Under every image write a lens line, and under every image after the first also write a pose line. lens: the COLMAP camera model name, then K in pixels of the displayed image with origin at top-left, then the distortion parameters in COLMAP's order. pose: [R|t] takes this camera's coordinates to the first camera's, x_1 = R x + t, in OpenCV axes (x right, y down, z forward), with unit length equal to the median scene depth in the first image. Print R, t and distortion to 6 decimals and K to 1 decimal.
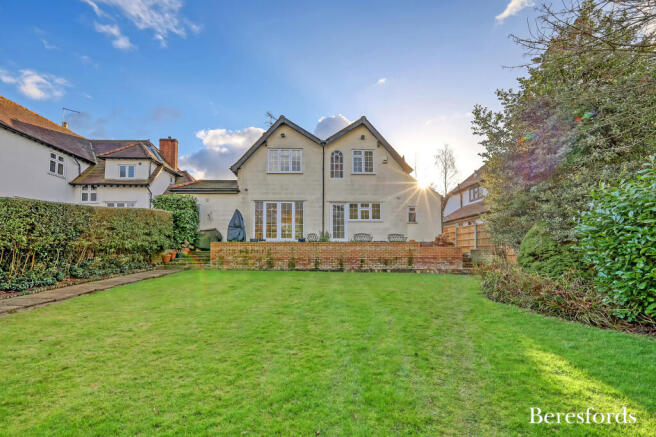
lens RADIAL K [[283.9, 0, 340.5], [0, 283.9, 198.8], [0, 0, 1]] dist [0.001675, -0.000200]
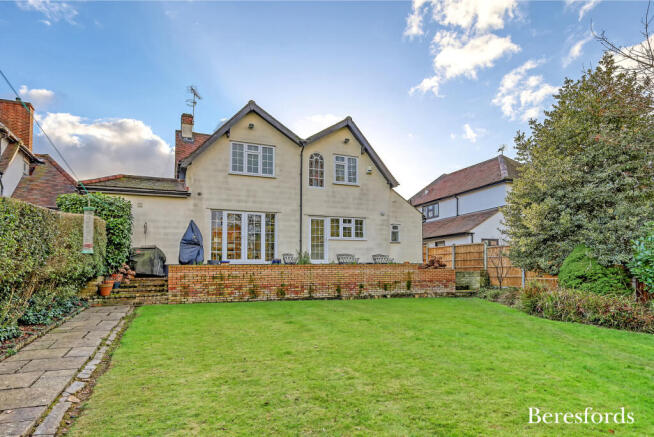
lens RADIAL K [[358.5, 0, 316.4], [0, 358.5, 210.0], [0, 0, 1]] dist [0.011695, -0.000439]
pose [[0.935891, 0.048071, 0.348996, -0.425389], [-0.051702, 0.998662, 0.001091, -0.007363], [-0.348476, -0.019064, 0.937124, 0.021409]]
